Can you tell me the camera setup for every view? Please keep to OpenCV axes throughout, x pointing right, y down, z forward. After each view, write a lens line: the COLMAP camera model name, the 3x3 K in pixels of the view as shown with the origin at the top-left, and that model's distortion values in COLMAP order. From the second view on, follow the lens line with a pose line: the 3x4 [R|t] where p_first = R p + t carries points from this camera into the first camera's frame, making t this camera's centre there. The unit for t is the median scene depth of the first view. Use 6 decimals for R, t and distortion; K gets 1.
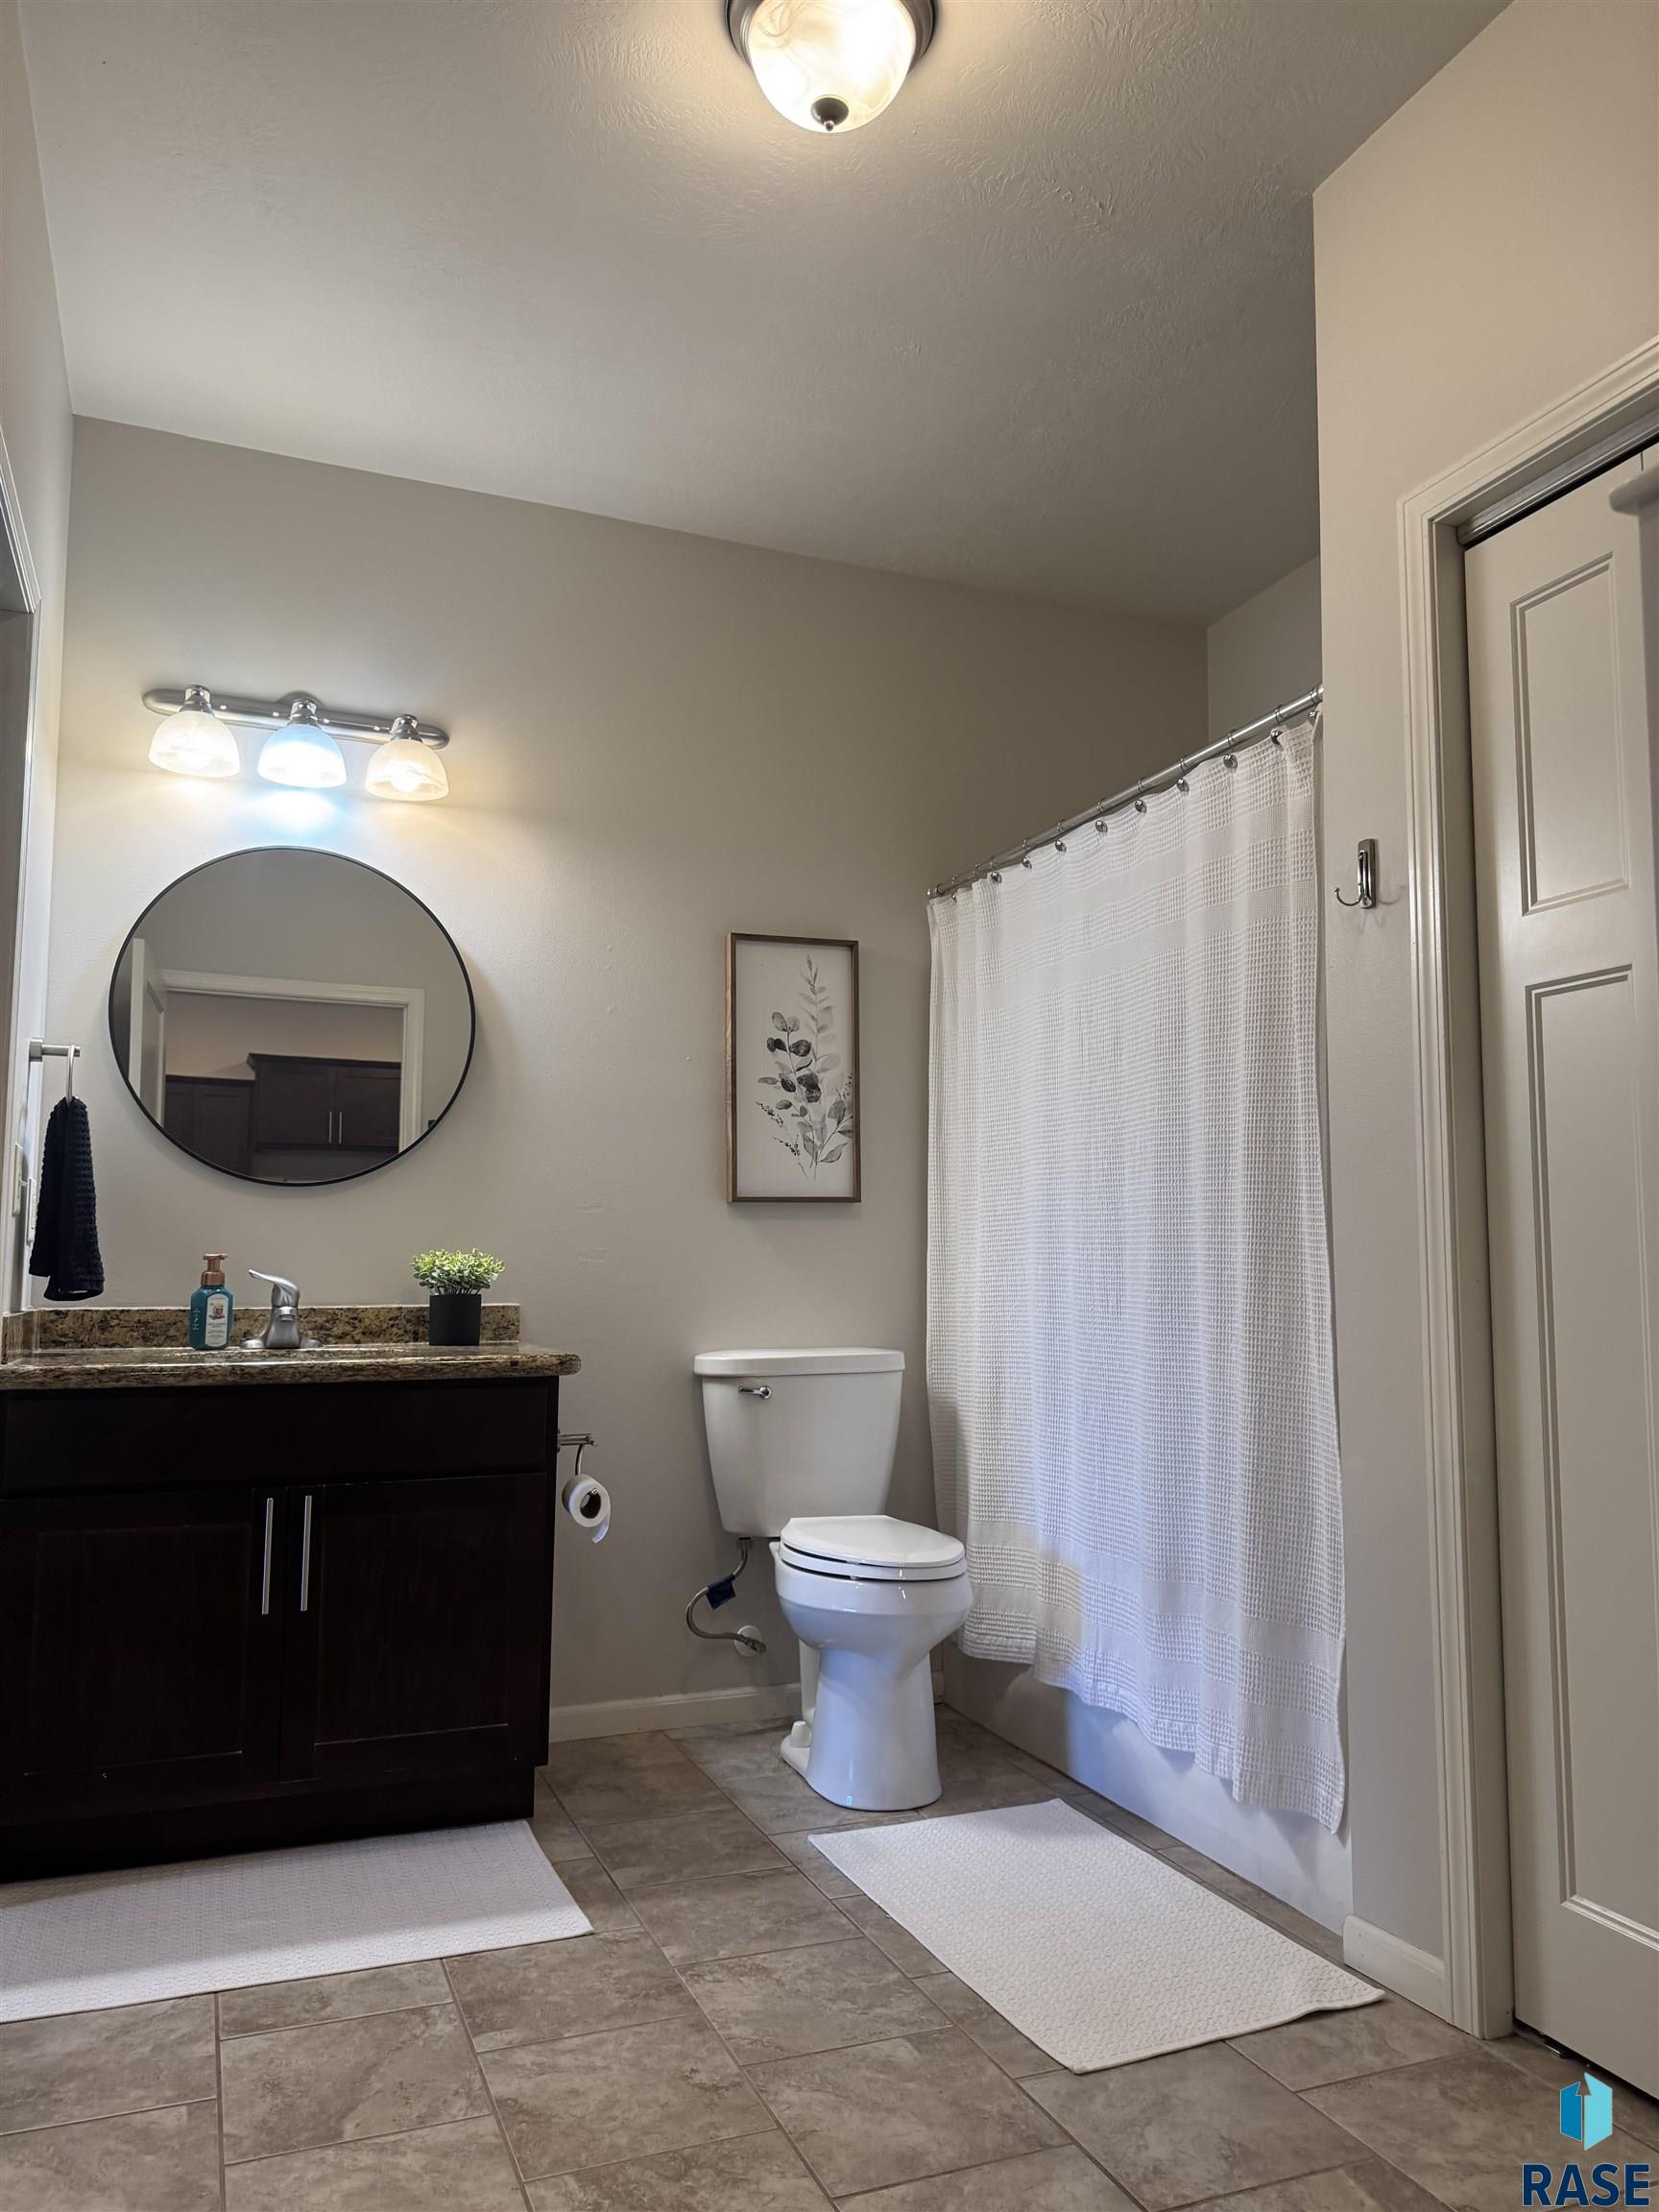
lens RADIAL K [[1544.3, 0, 829.5], [0, 1544.3, 1106.0], [0, 0, 1]] dist [0.002315, 0.000164]
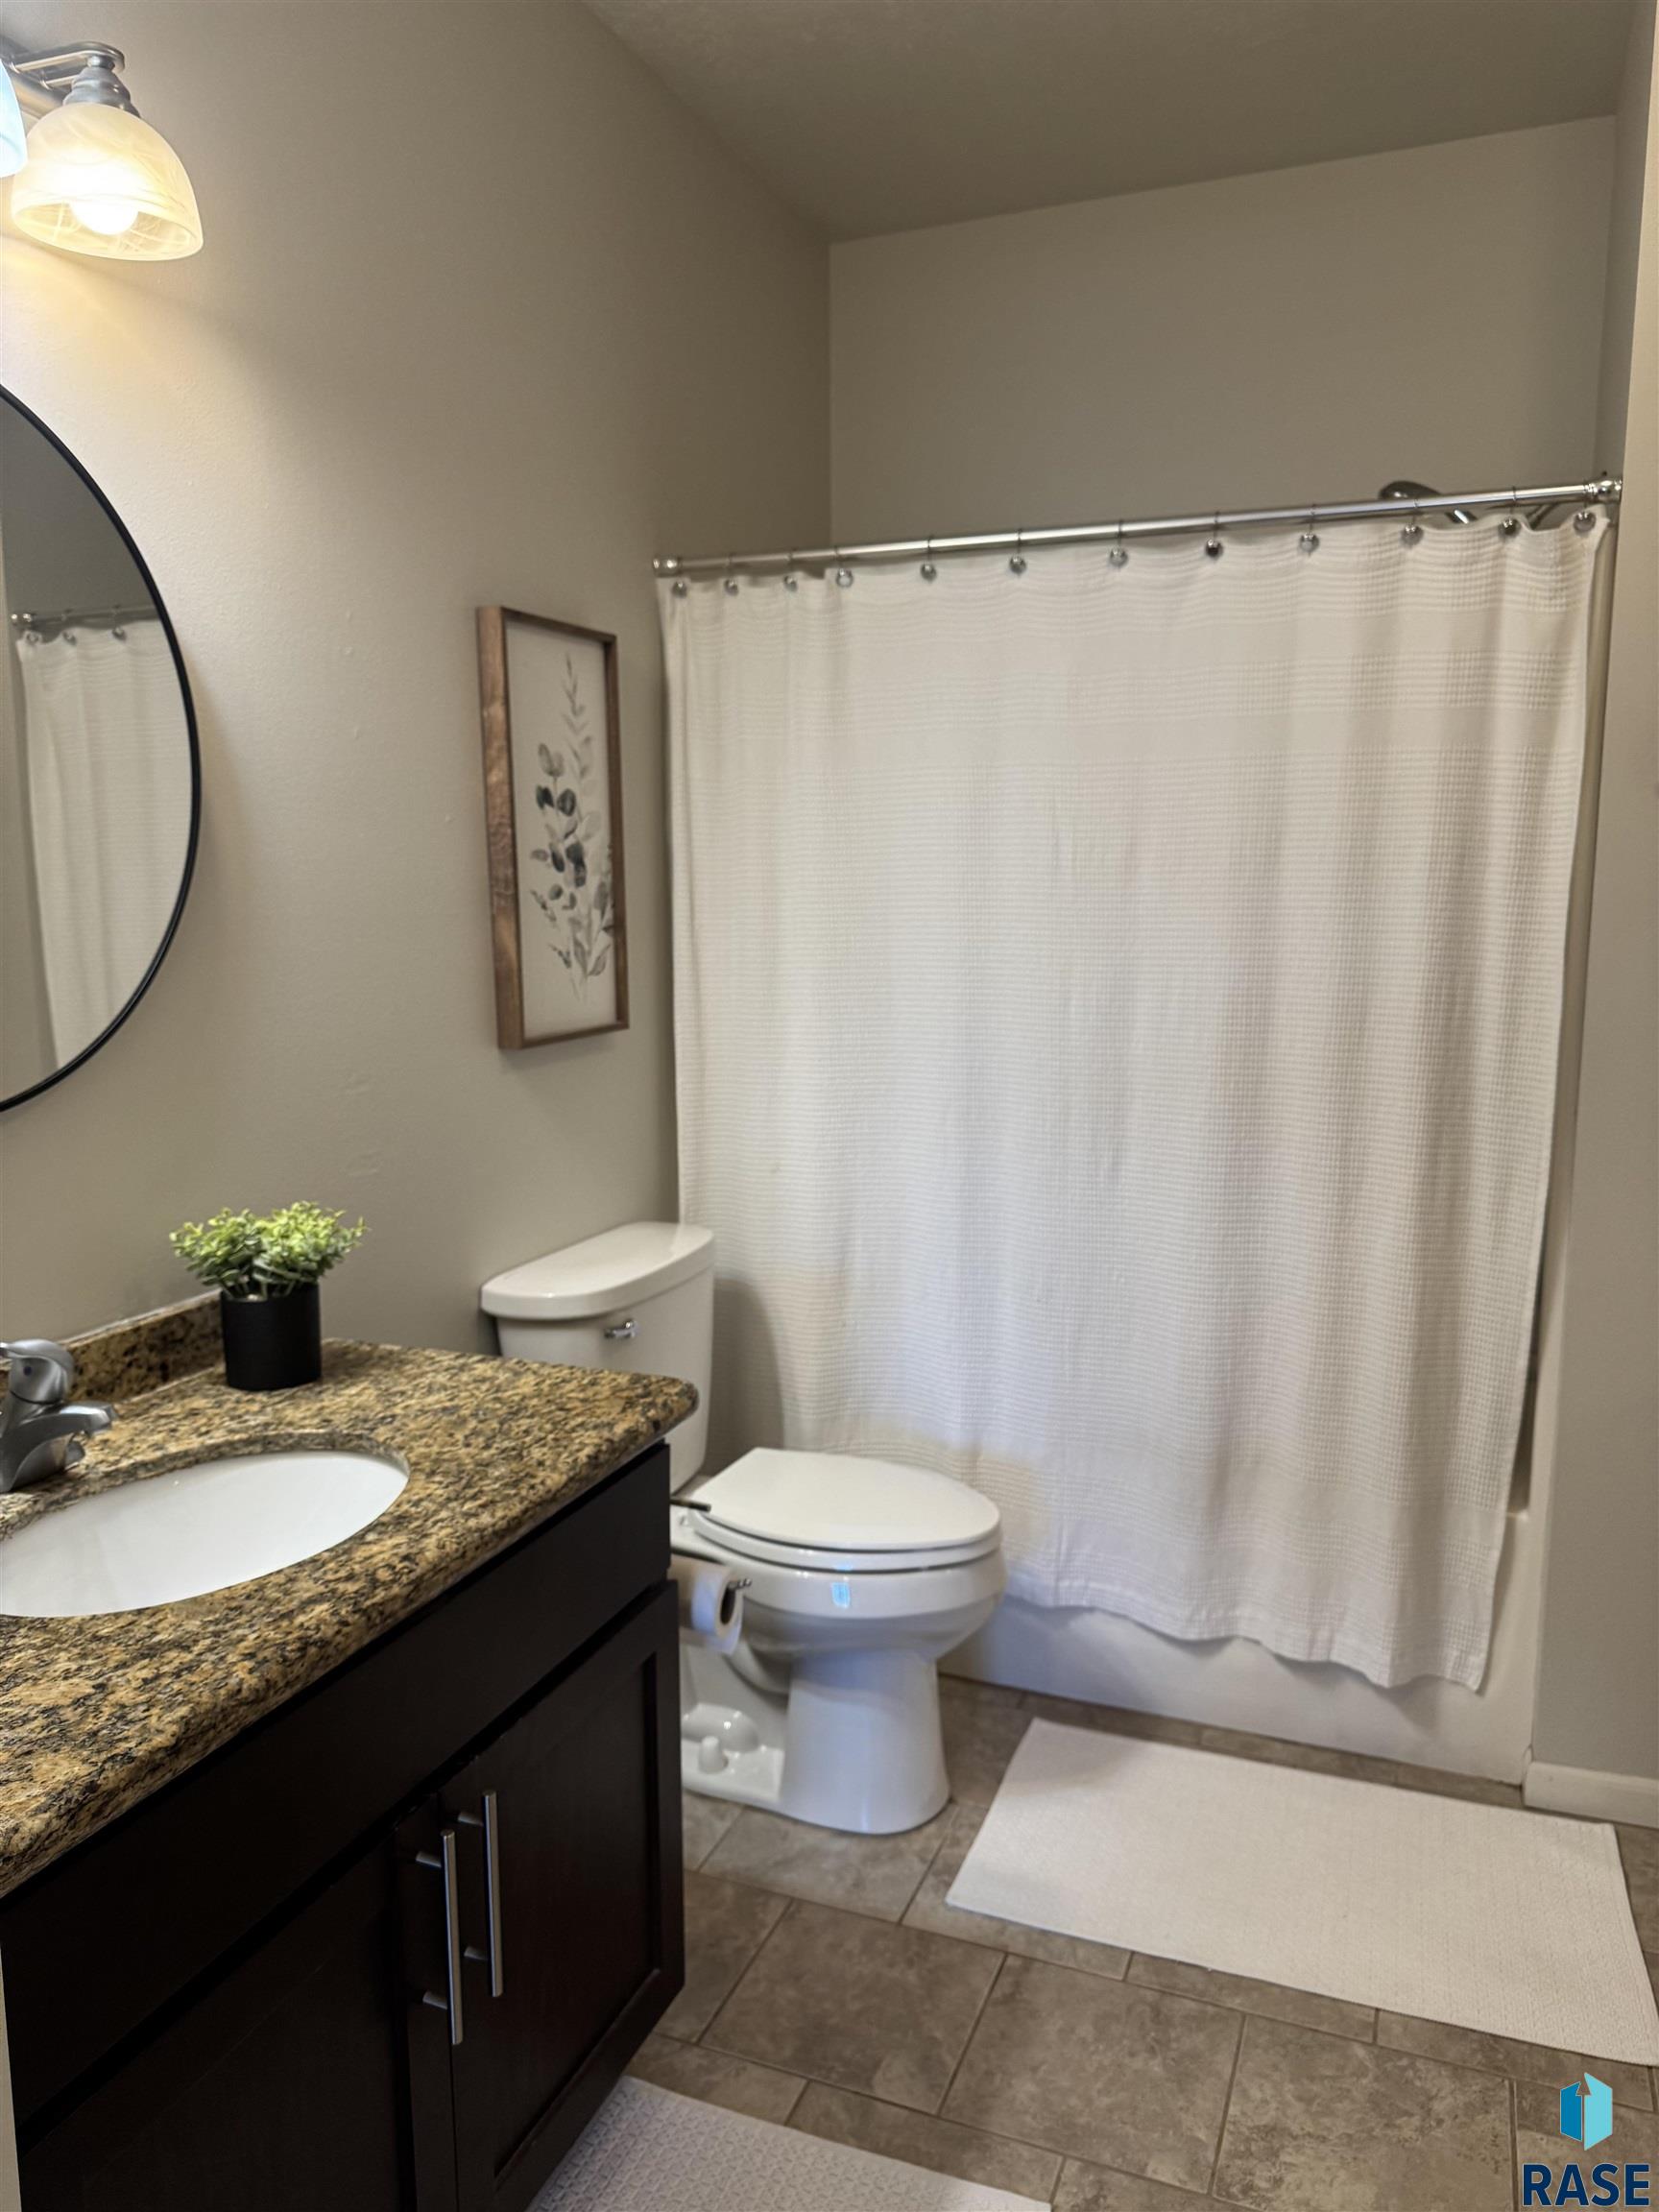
lens RADIAL K [[1552.8, 0, 853.9], [0, 1552.8, 1152.4], [0, 0, 1]] dist [0.079385, -0.077703]
pose [[0.693543, -0.122996, 0.709838, -0.453900], [-0.068401, 0.969624, 0.234842, -0.061653], [-0.717160, -0.211427, 0.664063, 0.471162]]
